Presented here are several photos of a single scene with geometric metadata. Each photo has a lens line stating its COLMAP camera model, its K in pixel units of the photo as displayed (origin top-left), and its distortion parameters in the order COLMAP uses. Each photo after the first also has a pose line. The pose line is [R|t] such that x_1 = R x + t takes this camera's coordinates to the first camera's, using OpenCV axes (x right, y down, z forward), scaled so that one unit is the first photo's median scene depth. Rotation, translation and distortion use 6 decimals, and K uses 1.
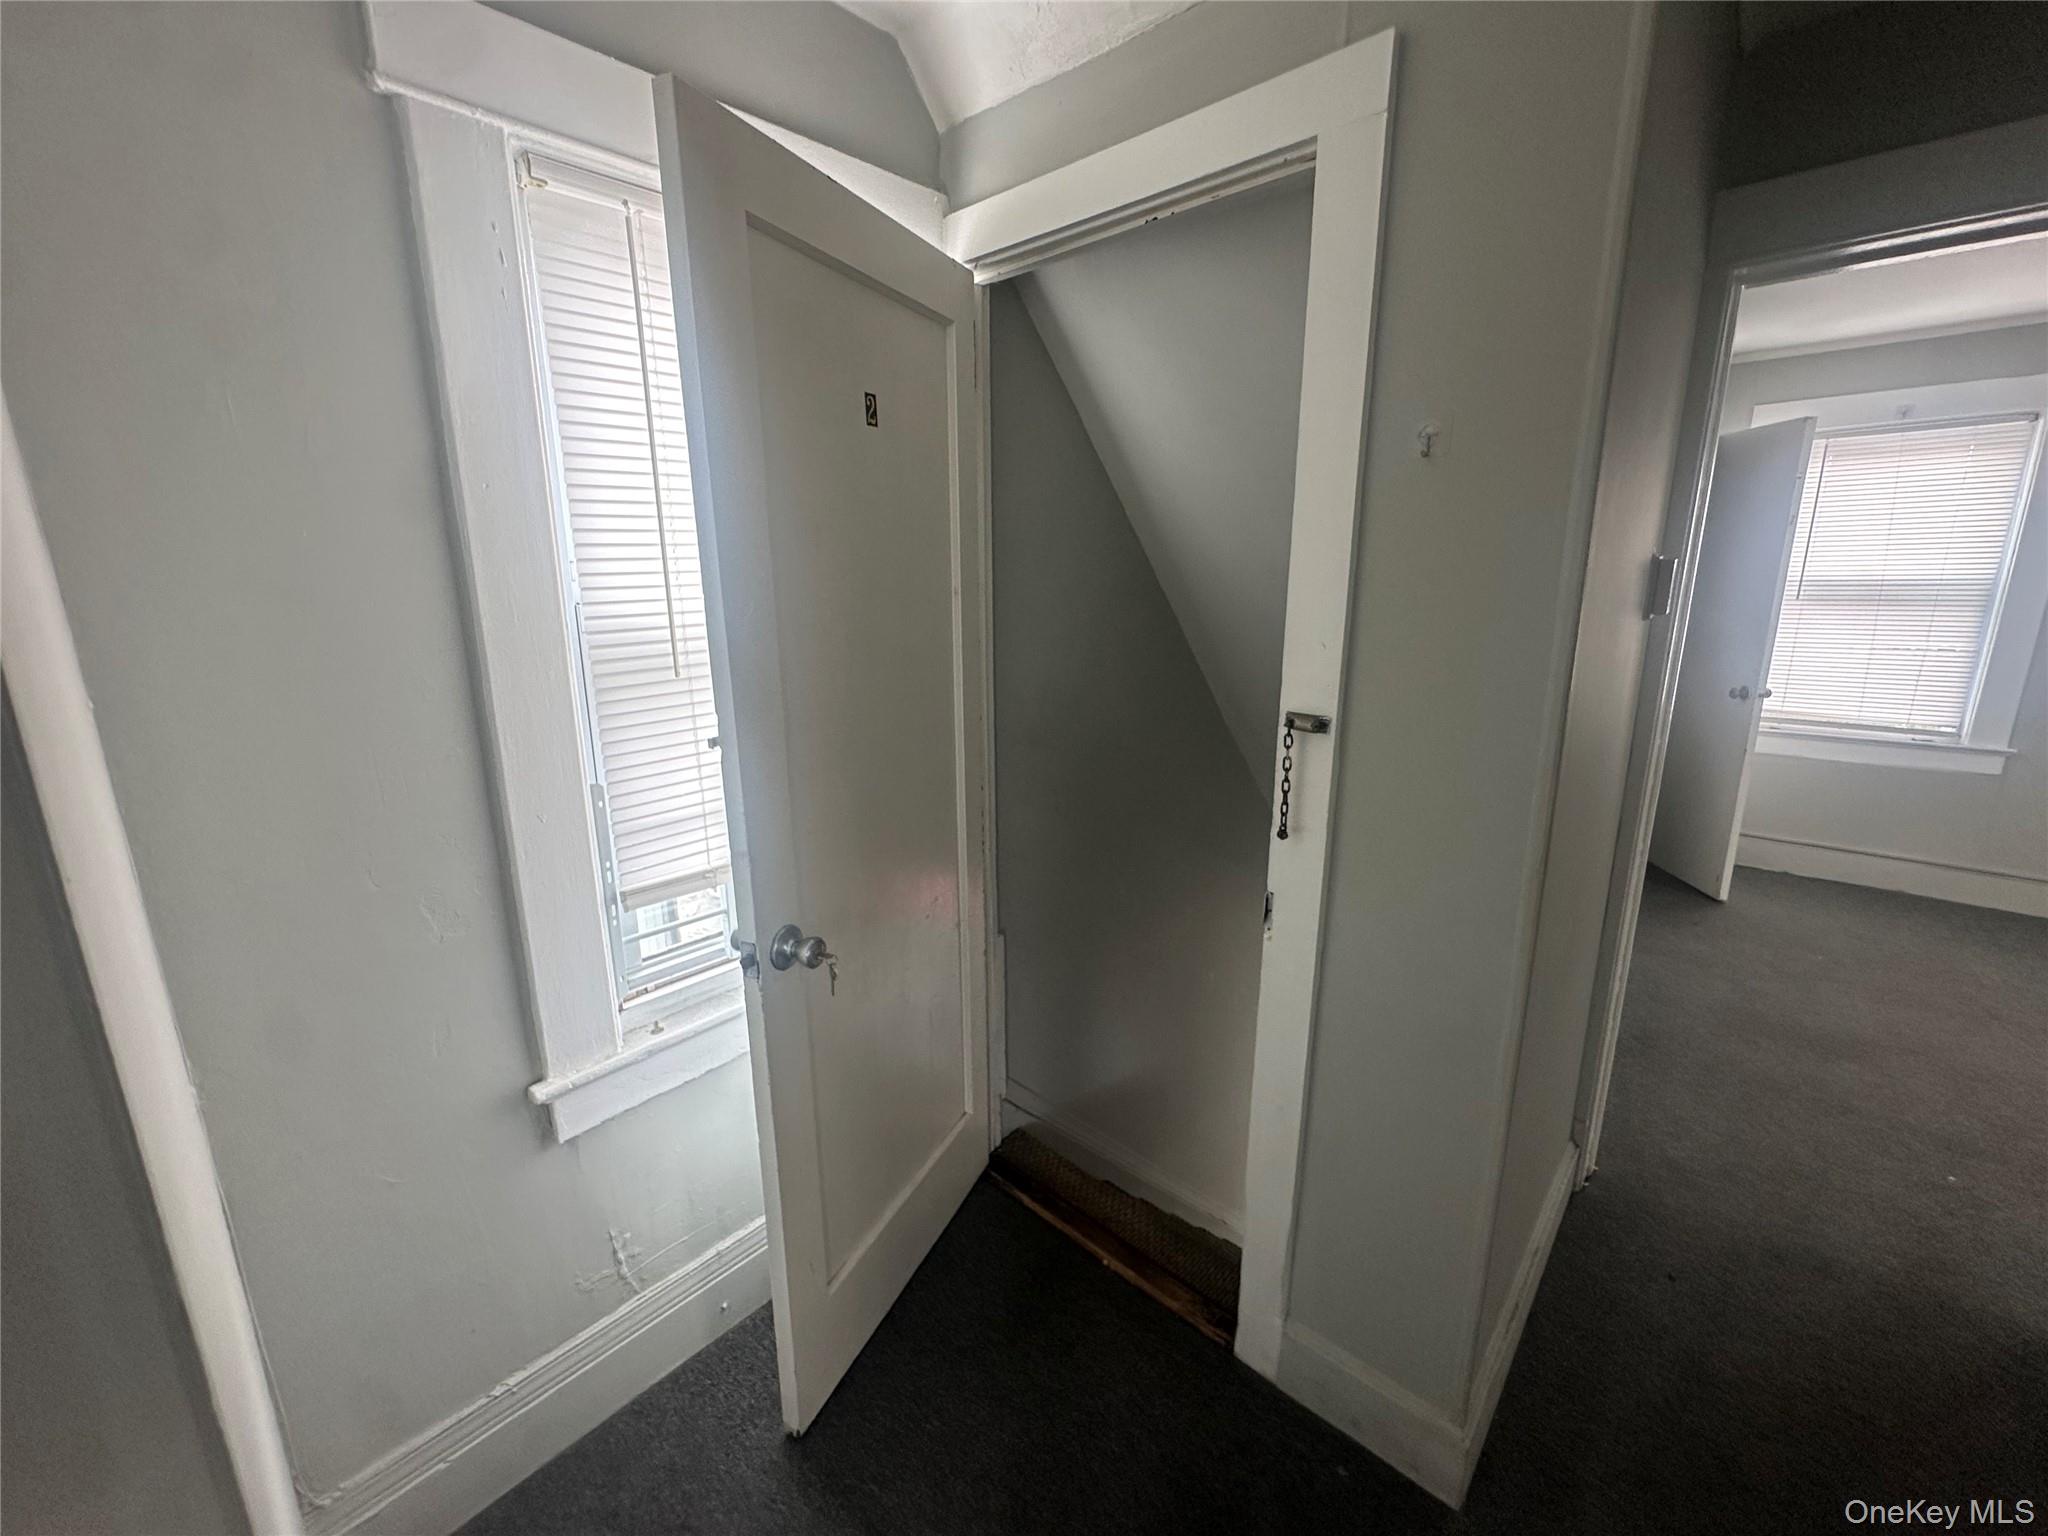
lens RADIAL K [[823.6, 0, 1029.1], [0, 823.6, 759.5], [0, 0, 1]] dist [0.002763, -0.000019]
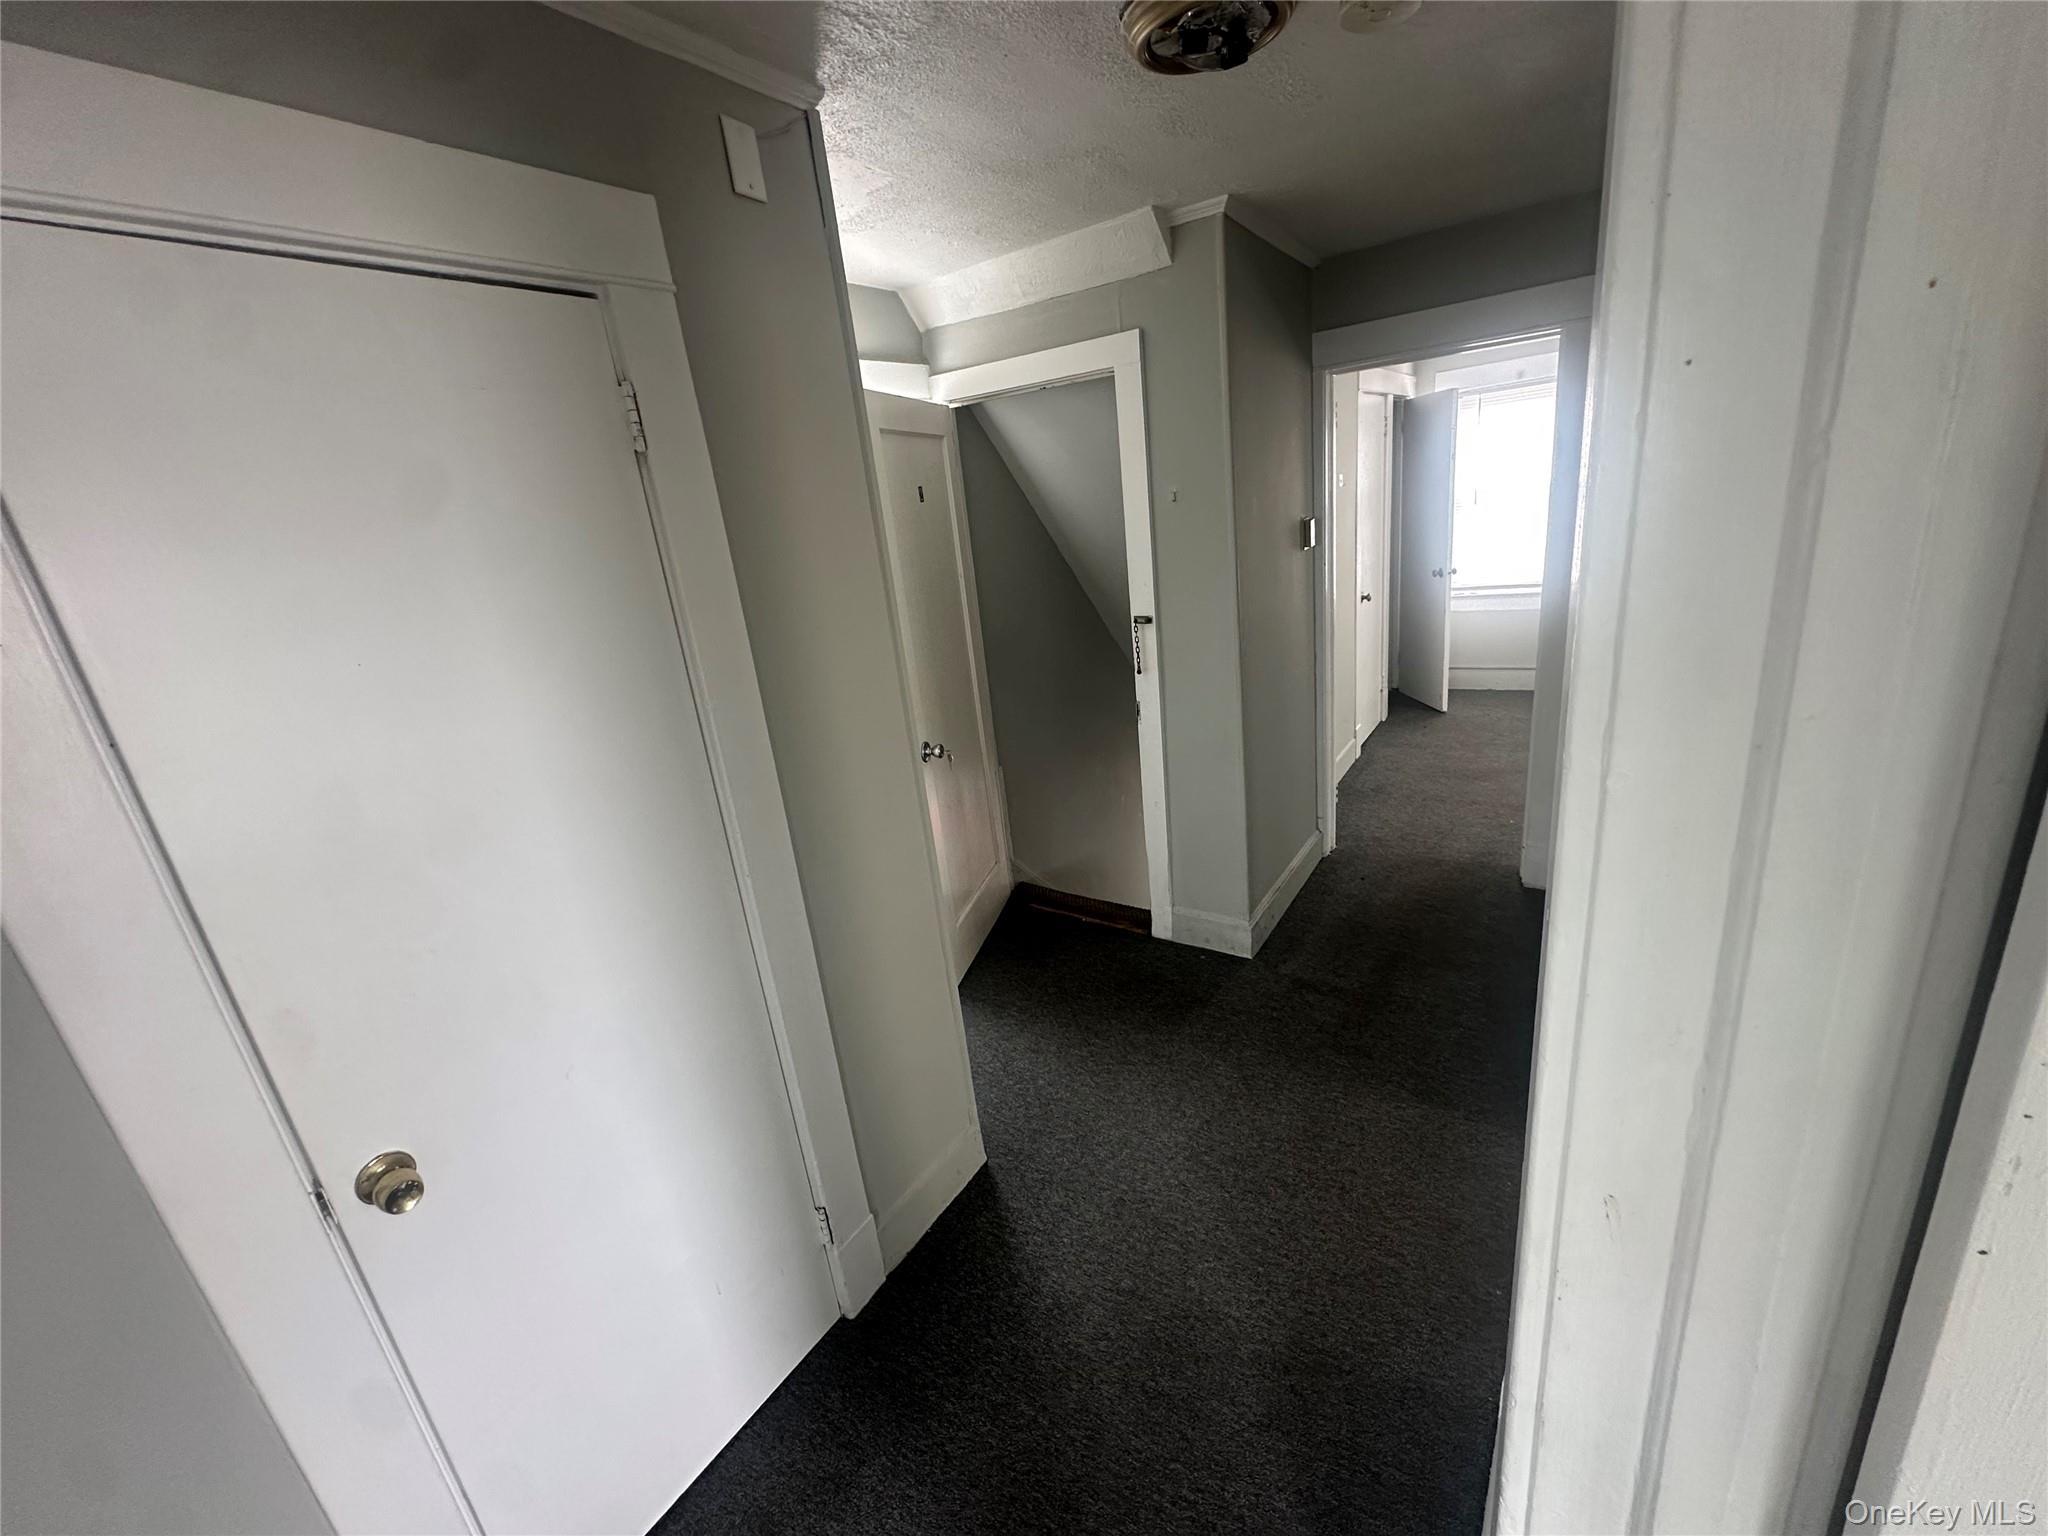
lens RADIAL K [[823.6, 0, 1018.0], [0, 823.6, 763.3], [0, 0, 1]] dist [0.002763, -0.000019]
pose [[0.985105, -0.141280, 0.098017, -0.218475], [0.134025, 0.987977, 0.077061, 0.098149], [-0.107726, -0.062776, 0.992197, -0.970796]]
